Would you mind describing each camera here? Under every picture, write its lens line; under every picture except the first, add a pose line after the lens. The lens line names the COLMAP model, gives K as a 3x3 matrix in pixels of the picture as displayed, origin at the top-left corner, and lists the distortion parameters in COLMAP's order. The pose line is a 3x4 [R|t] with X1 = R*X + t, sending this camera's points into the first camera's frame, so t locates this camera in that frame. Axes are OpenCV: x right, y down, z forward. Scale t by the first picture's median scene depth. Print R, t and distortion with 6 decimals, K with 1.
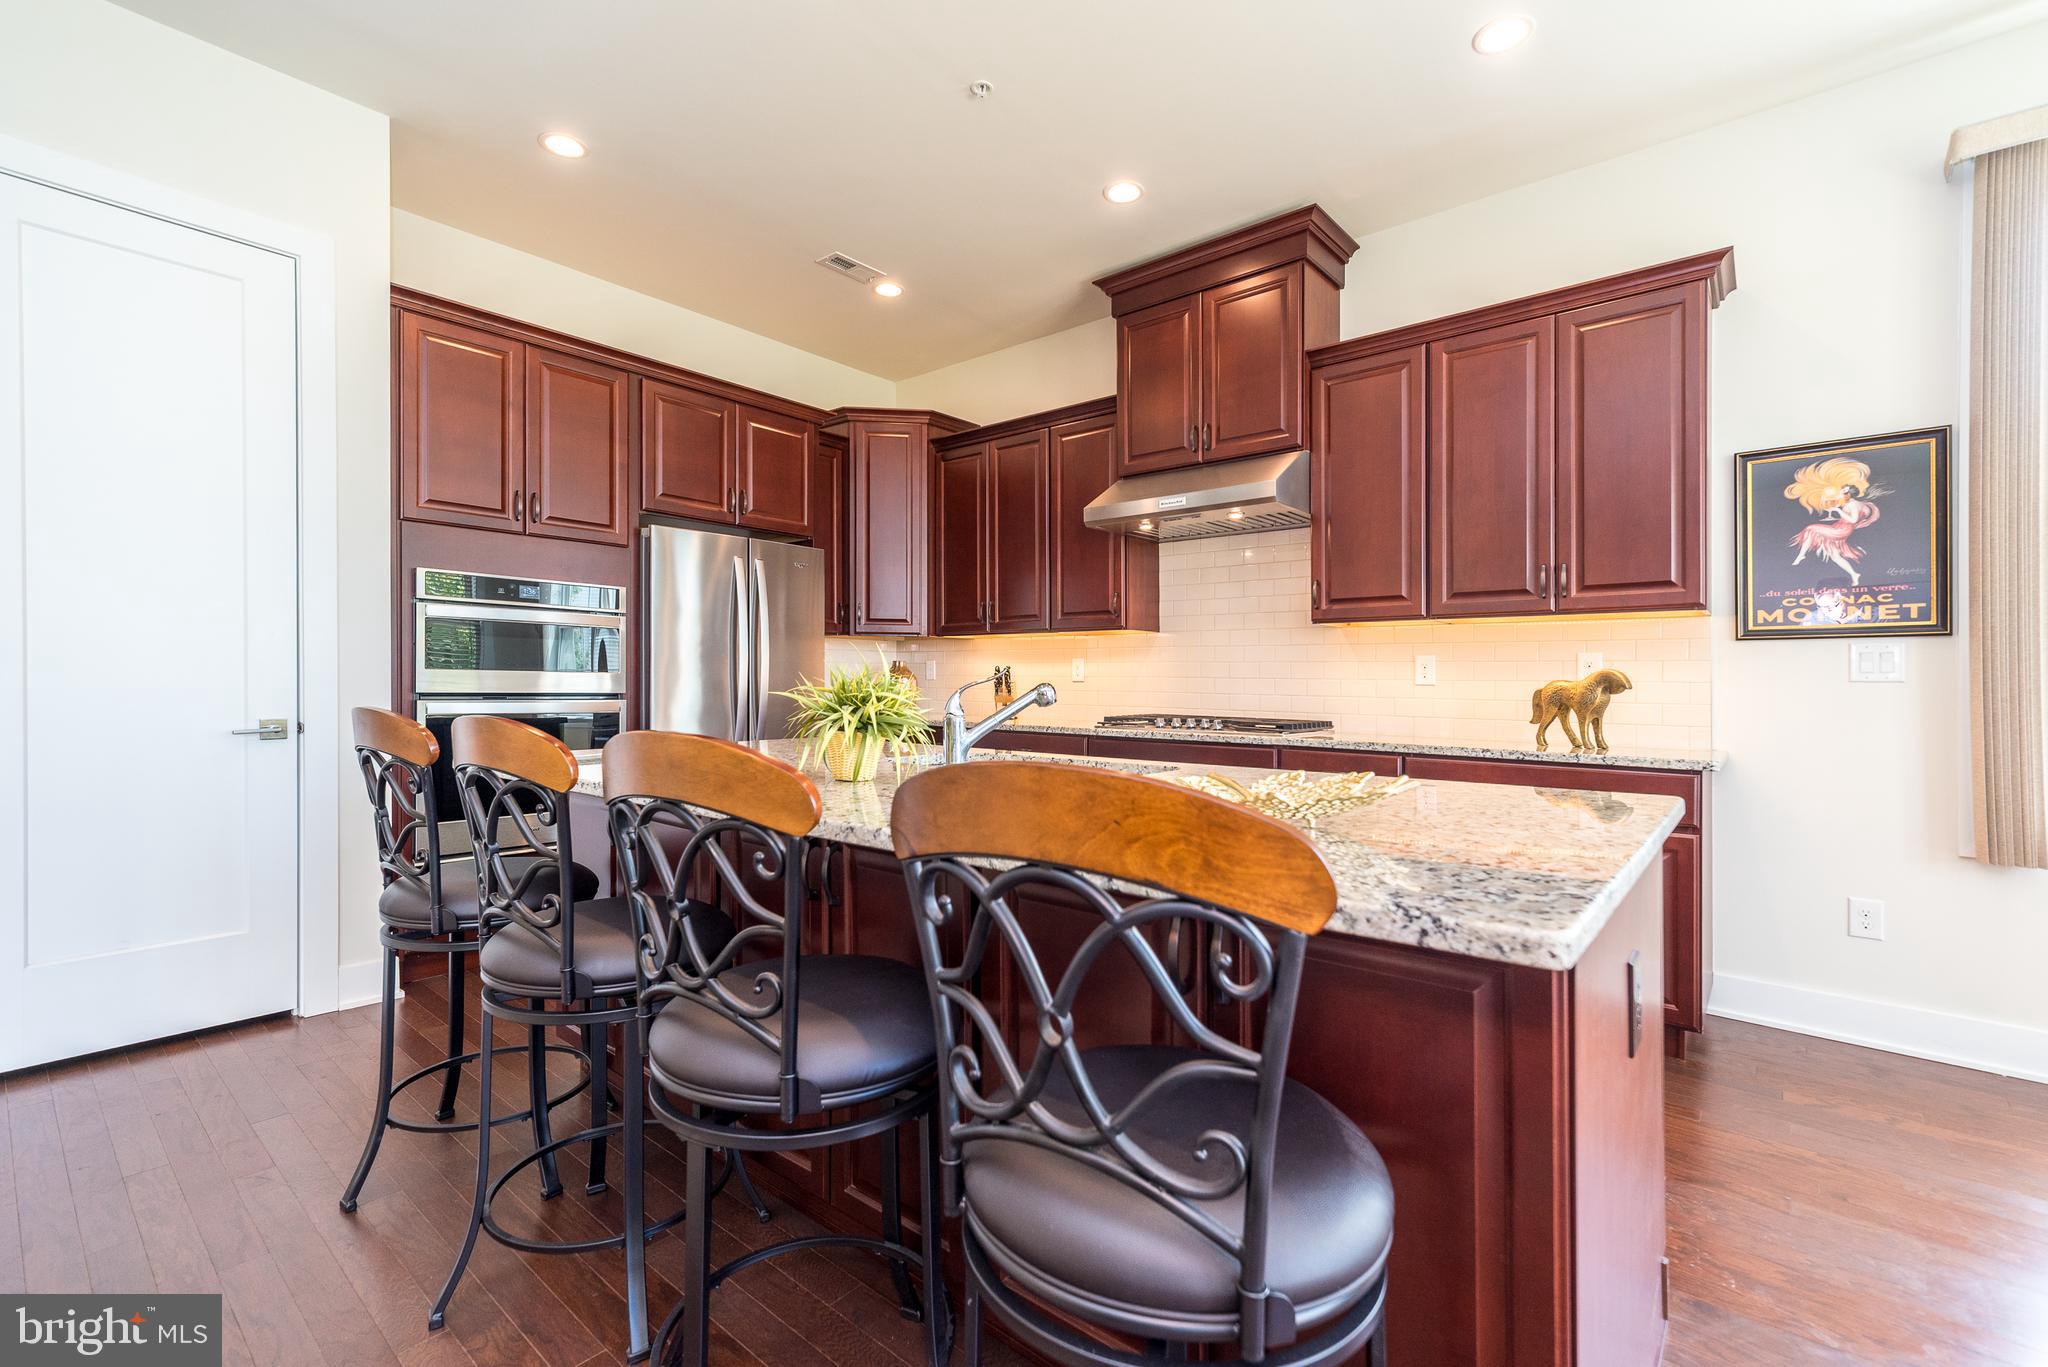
lens RADIAL K [[906.0, 0, 1019.7], [0, 906.0, 688.4], [0, 0, 1]] dist [0.000044, 0.000135]
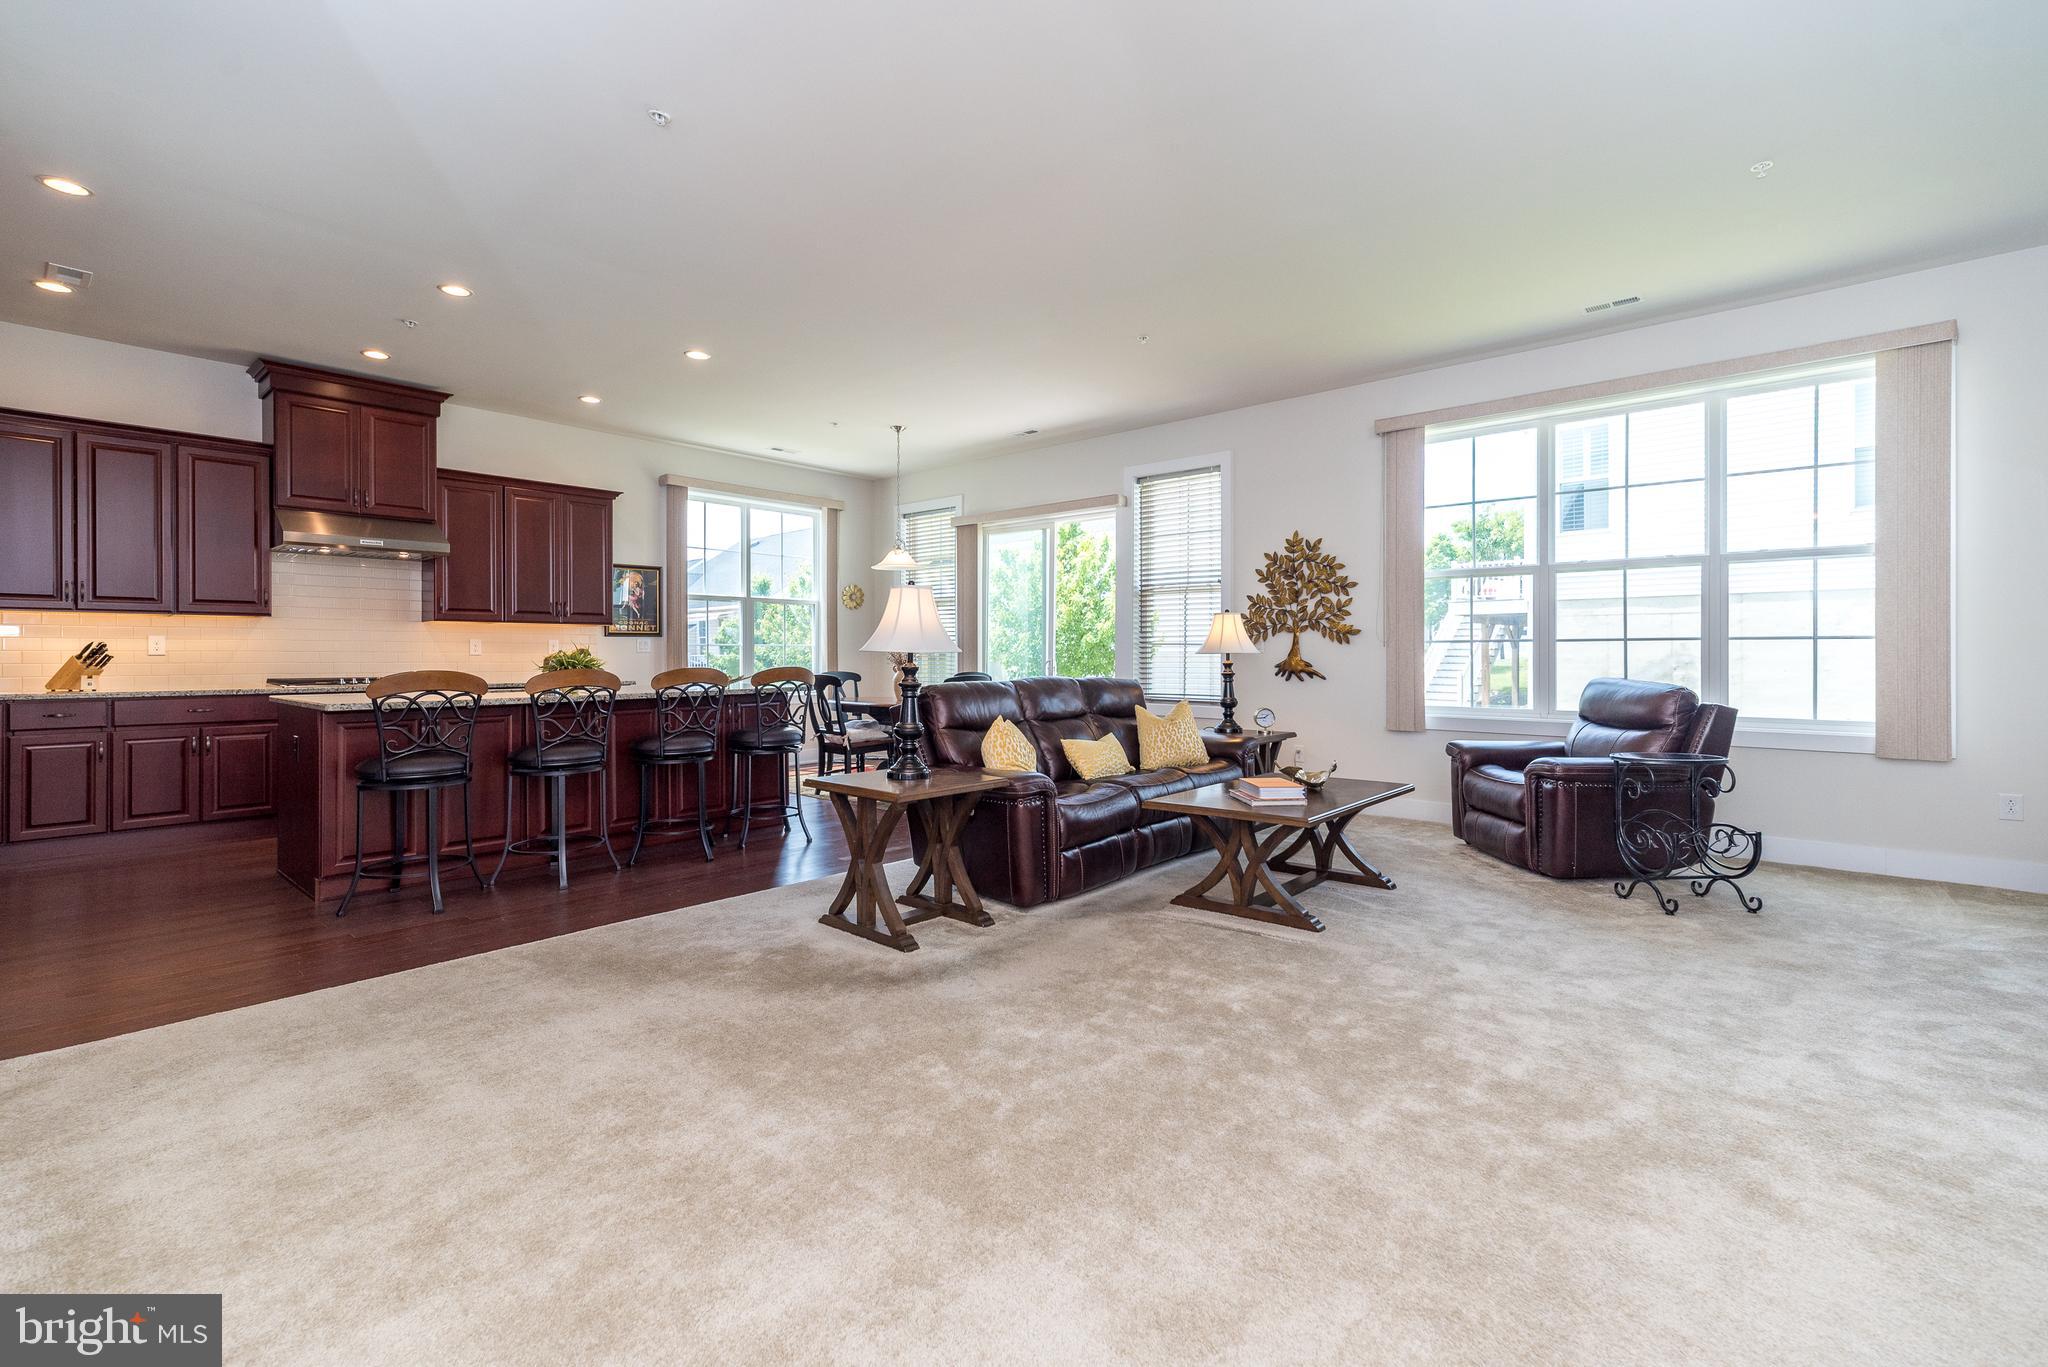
lens RADIAL K [[918.5, 0, 1019.3], [0, 918.5, 645.7], [0, 0, 1]] dist [0.001910, 0.000313]
pose [[0.022294, 0.000273, 0.999751, -1.465784], [0.013290, 0.999912, -0.000570, -0.008008], [-0.999663, 0.013299, 0.022289, -0.186891]]
